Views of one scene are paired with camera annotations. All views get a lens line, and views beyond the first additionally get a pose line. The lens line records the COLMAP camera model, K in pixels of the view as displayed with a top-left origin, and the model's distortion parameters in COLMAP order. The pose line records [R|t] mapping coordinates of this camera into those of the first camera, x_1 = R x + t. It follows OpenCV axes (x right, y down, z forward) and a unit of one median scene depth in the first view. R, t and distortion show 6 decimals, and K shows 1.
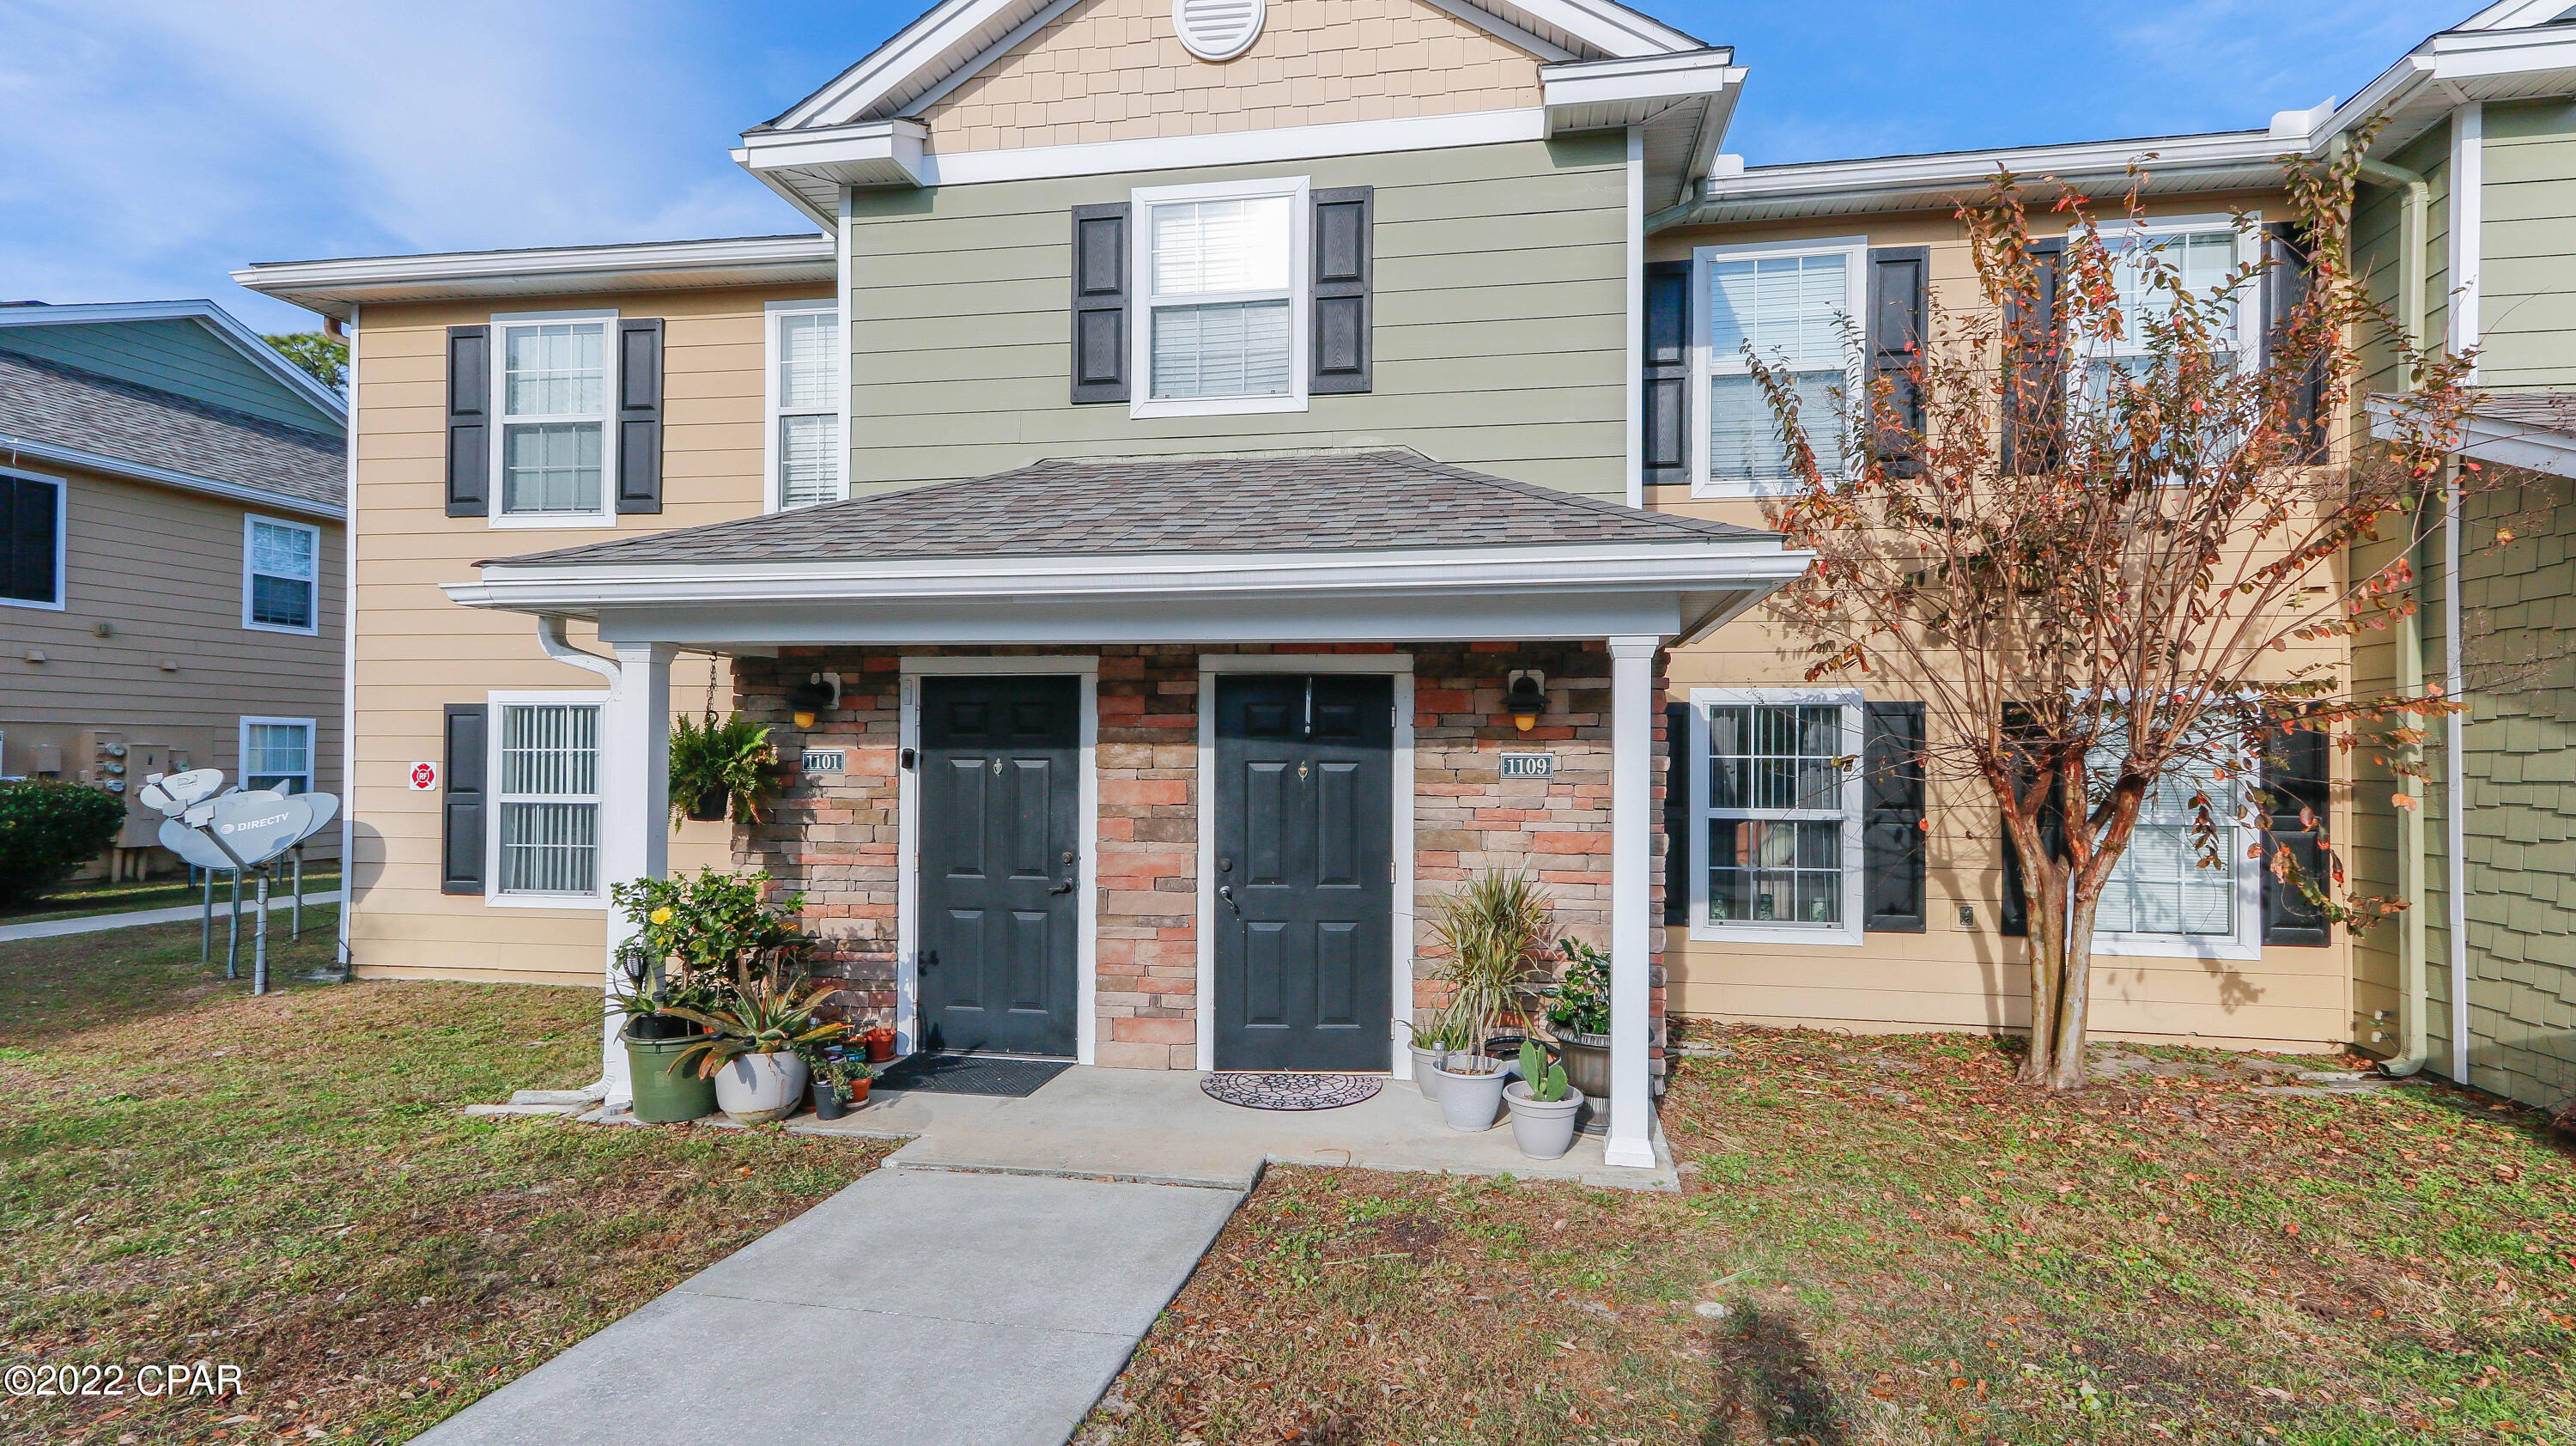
lens RADIAL K [[1234.7, 0, 1273.9], [0, 1234.7, 772.5], [0, 0, 1]] dist [0.026616, -0.004392]
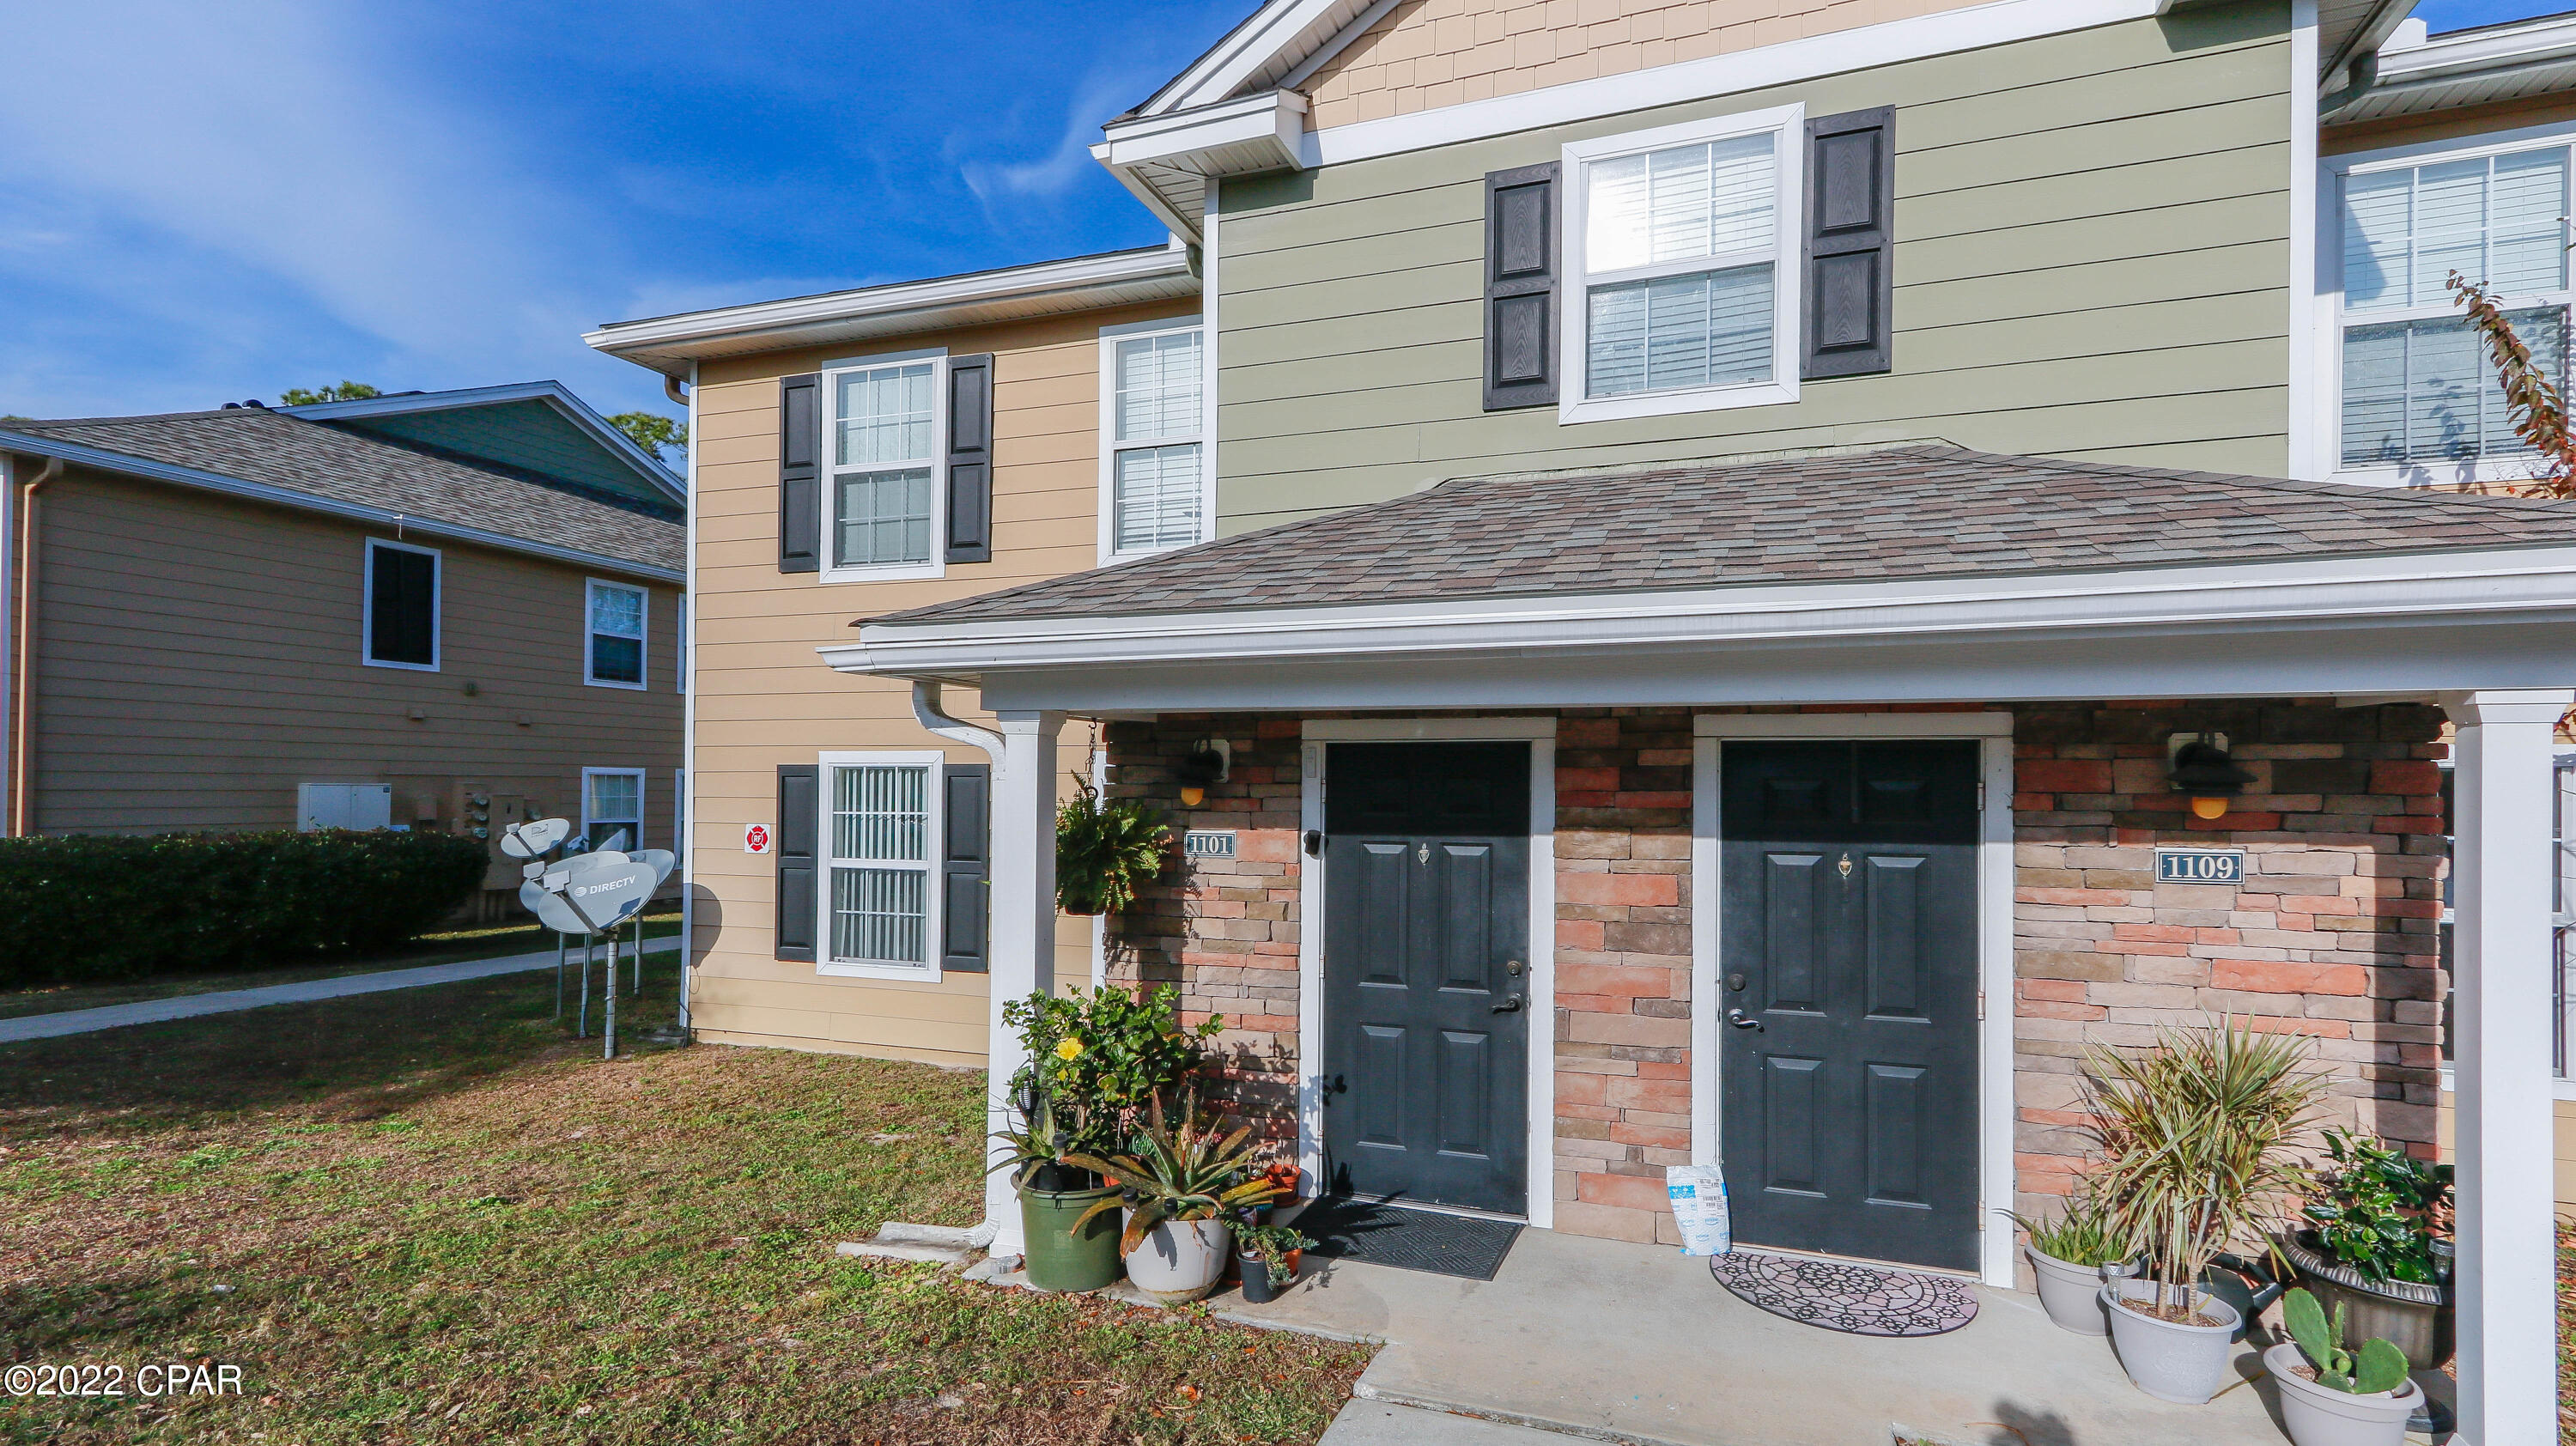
lens RADIAL K [[1197.3, 0, 1281.5], [0, 1197.3, 804.7], [0, 0, 1]] dist [0.025551, -0.004547]
pose [[0.987608, 0.000284, -0.156942, -0.178482], [0.000028, 0.999998, 0.001981, -0.035979], [0.156942, -0.001960, 0.987606, 0.187264]]
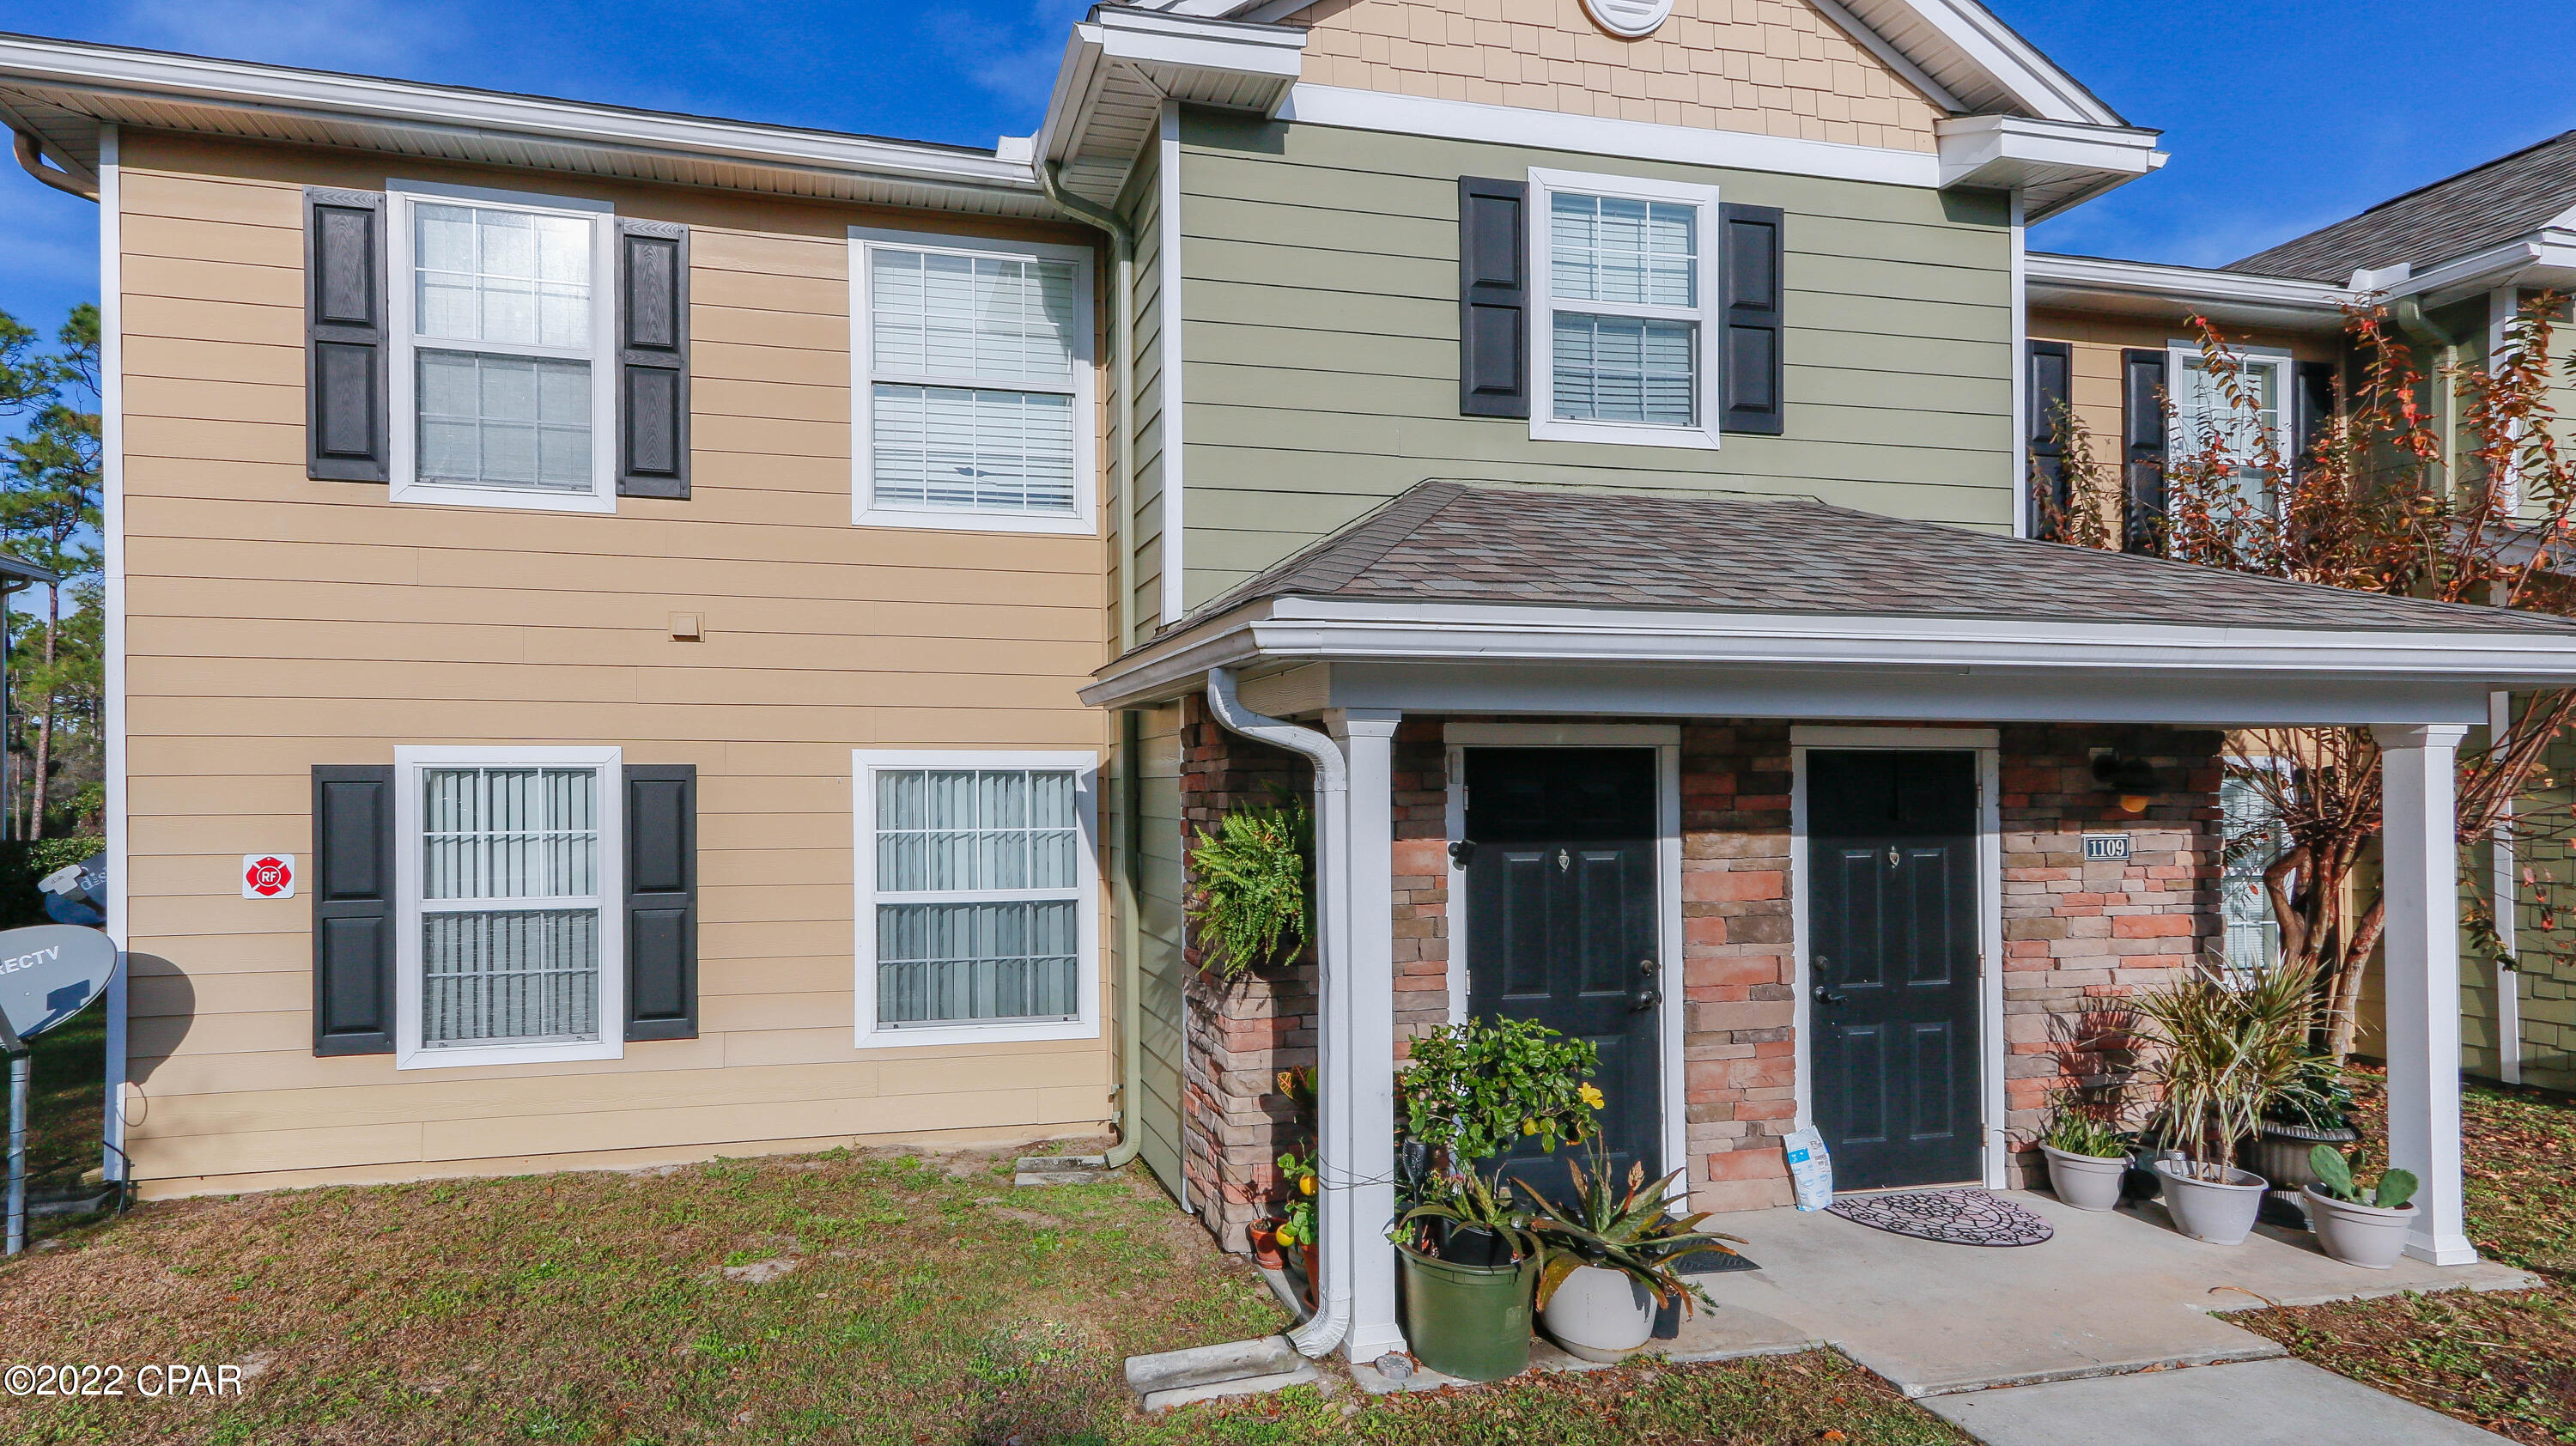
lens RADIAL K [[1296.9, 0, 909.1], [0, 1296.9, 804.5], [0, 0, 1]] dist [0.023811, -0.001353]
pose [[0.923313, -0.015361, 0.383741, -0.884485], [0.012997, 0.999877, 0.008753, -0.050489], [-0.383829, -0.003094, 0.923399, 0.347460]]
